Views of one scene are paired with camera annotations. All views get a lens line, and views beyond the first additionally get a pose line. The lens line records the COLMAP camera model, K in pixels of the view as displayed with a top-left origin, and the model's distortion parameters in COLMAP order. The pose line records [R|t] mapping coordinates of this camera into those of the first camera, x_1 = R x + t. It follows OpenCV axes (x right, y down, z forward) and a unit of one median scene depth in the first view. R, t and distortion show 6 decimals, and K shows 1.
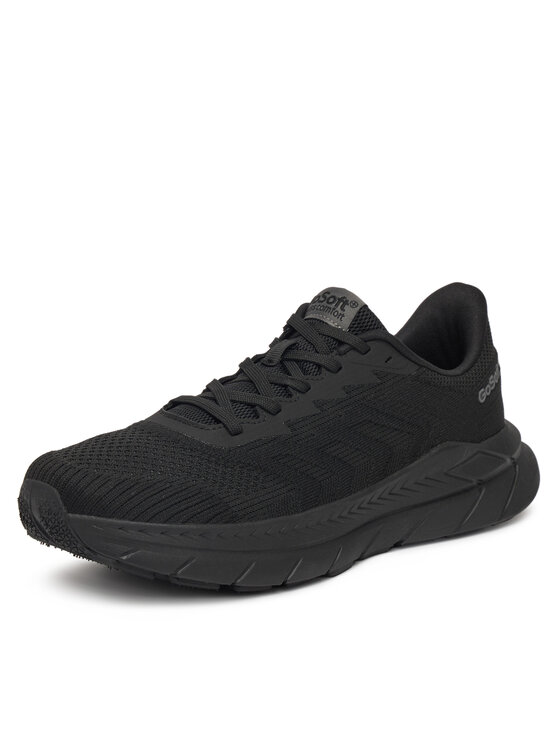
lens RADIAL K [[2191.2, 0, 280.0], [0, 2191.2, 373.0], [0, 0, 1]] dist [-0.063250, -0.407166]
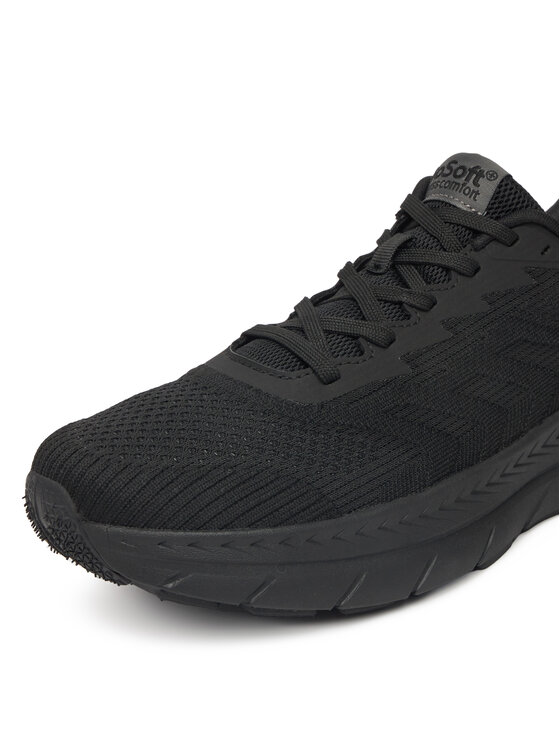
lens RADIAL K [[1694.3, 0, 280.0], [0, 1694.3, 373.0], [0, 0, 1]] dist [-0.063857, -7.941212]
pose [[0.990606, -0.064428, -0.120614, 0.028280], [0.076884, 0.991846, 0.101641, -0.029642], [0.113082, -0.109960, 0.987482, 0.461999]]
